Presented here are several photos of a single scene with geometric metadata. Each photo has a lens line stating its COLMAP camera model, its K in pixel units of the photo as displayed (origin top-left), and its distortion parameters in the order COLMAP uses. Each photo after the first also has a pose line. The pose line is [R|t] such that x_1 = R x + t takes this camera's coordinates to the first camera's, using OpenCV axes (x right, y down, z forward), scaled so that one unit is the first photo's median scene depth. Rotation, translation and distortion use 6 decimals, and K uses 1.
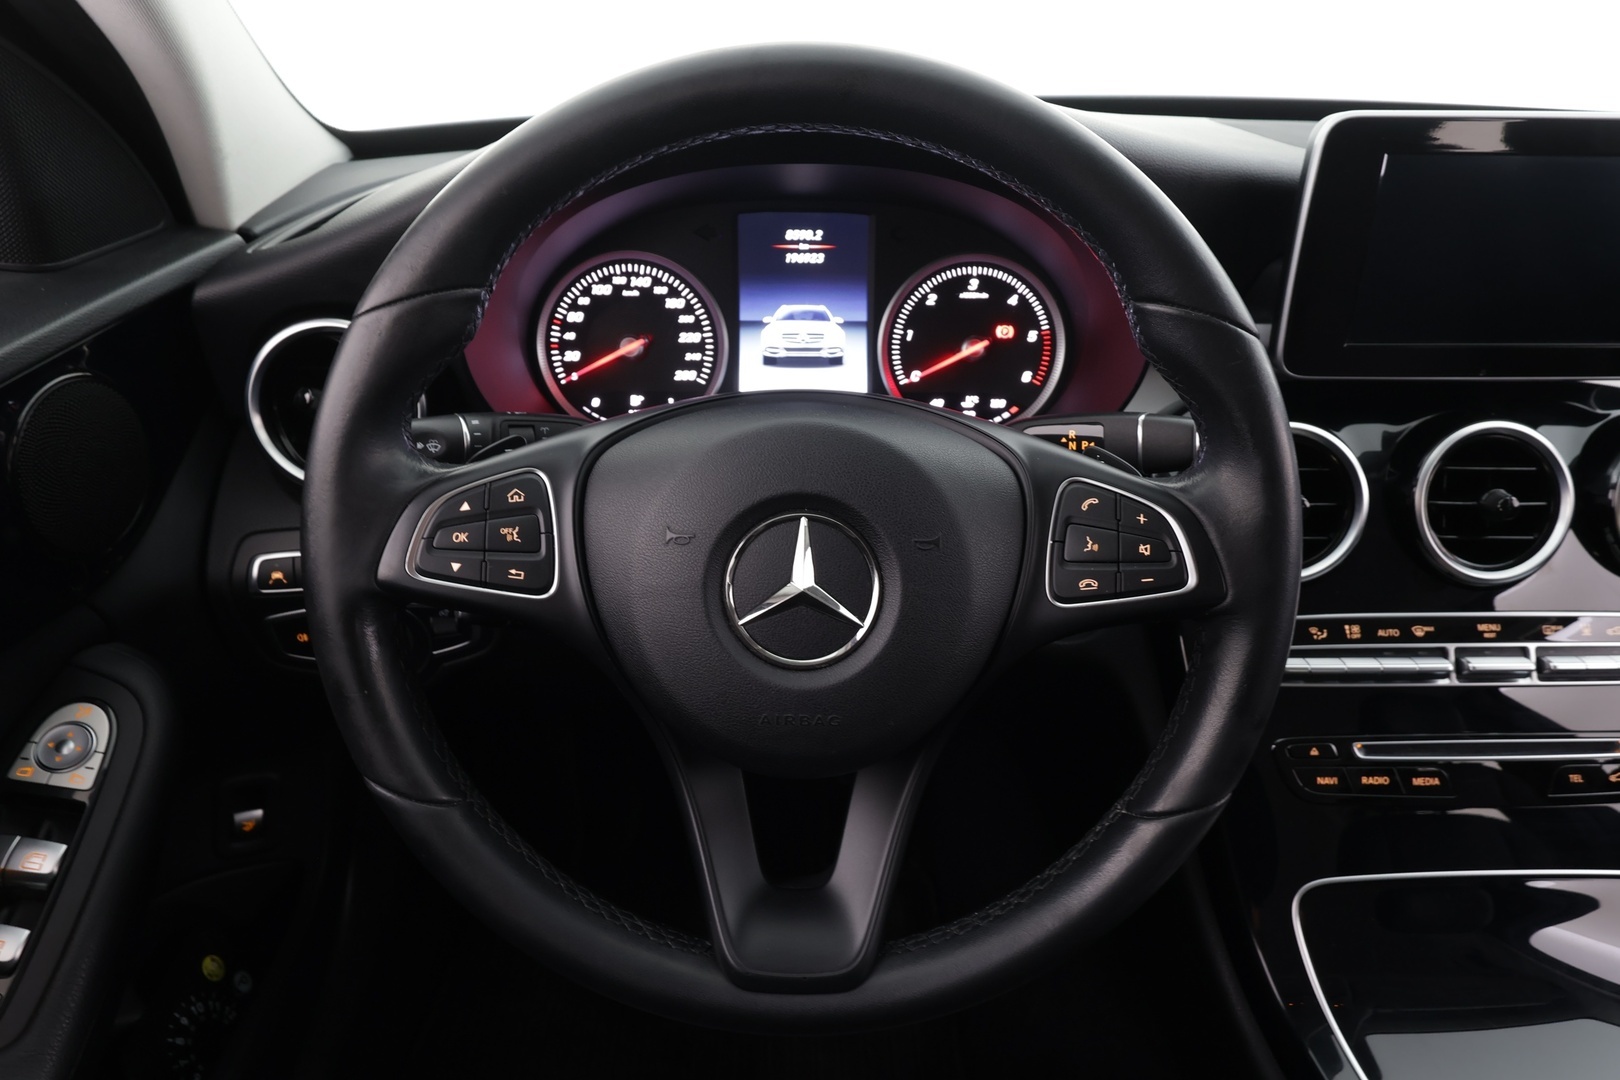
lens RADIAL K [[1100.8, 0, 810.0], [0, 1100.8, 540.0], [0, 0, 1]] dist [-0.003109, 0.001927]
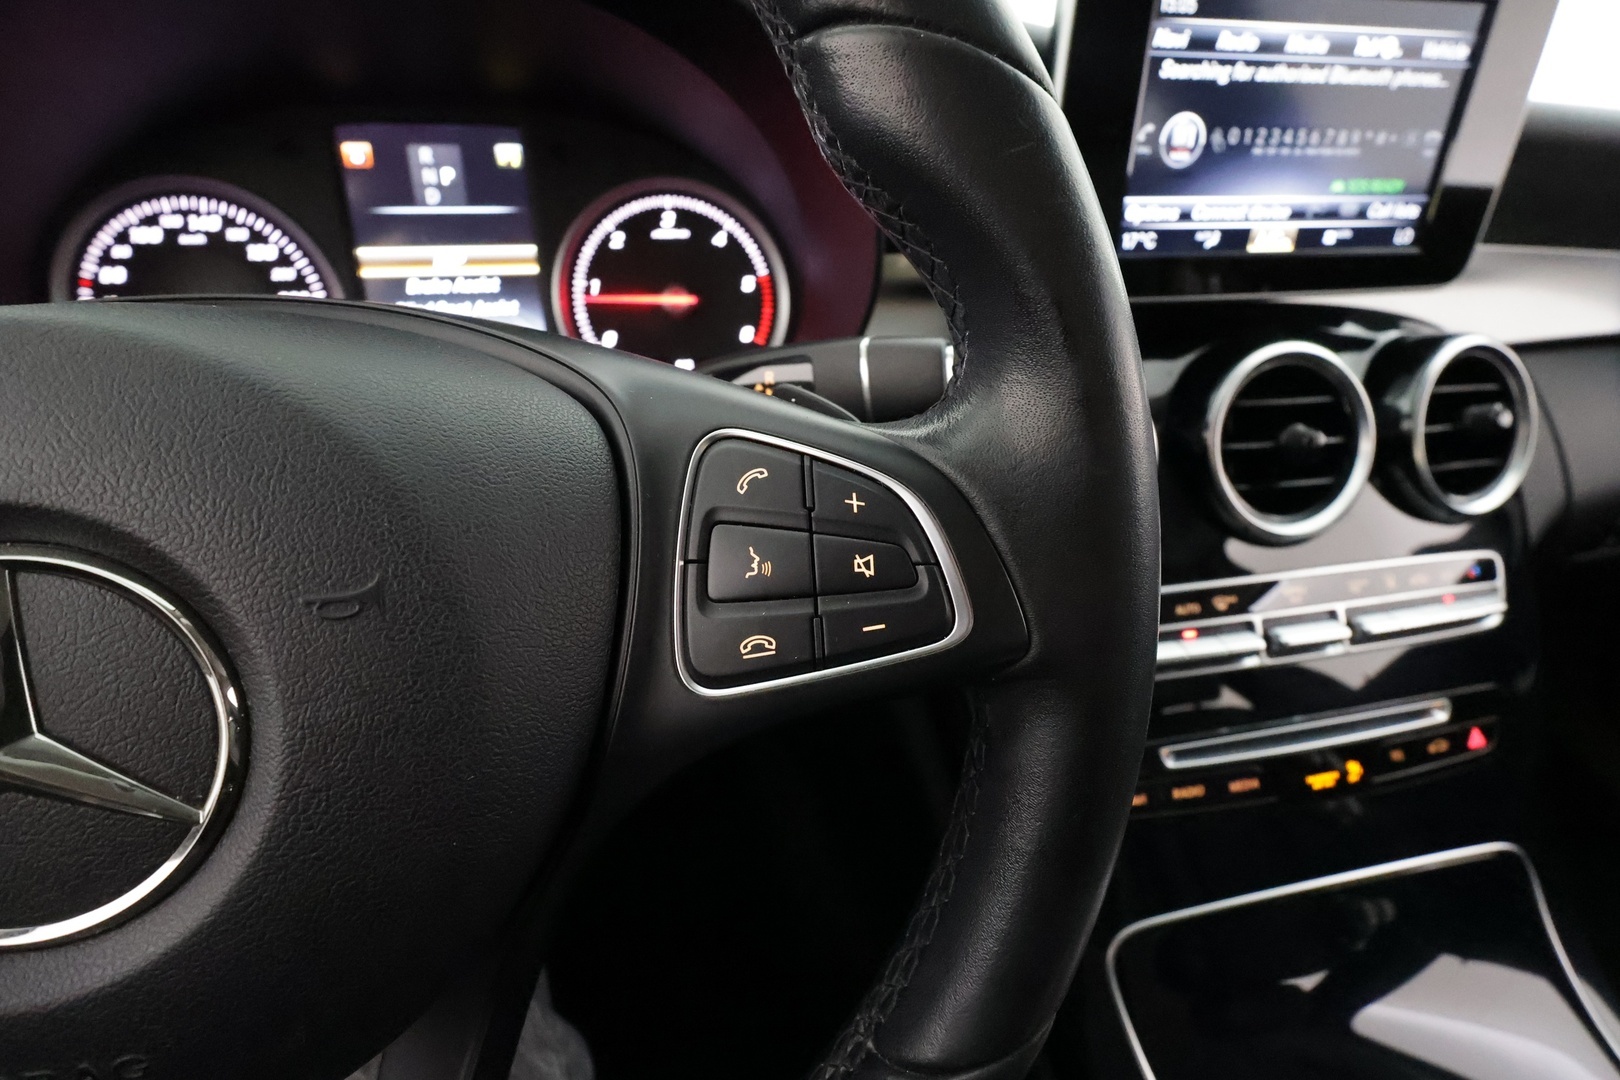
lens RADIAL K [[751.0, 0, 810.0], [0, 751.0, 540.0], [0, 0, 1]] dist [0.001971, 0.000171]
pose [[0.985021, -0.086645, 0.149083, 0.167916], [0.081522, 0.995863, 0.040148, -0.012852], [-0.151944, -0.027393, 0.988009, 0.488698]]
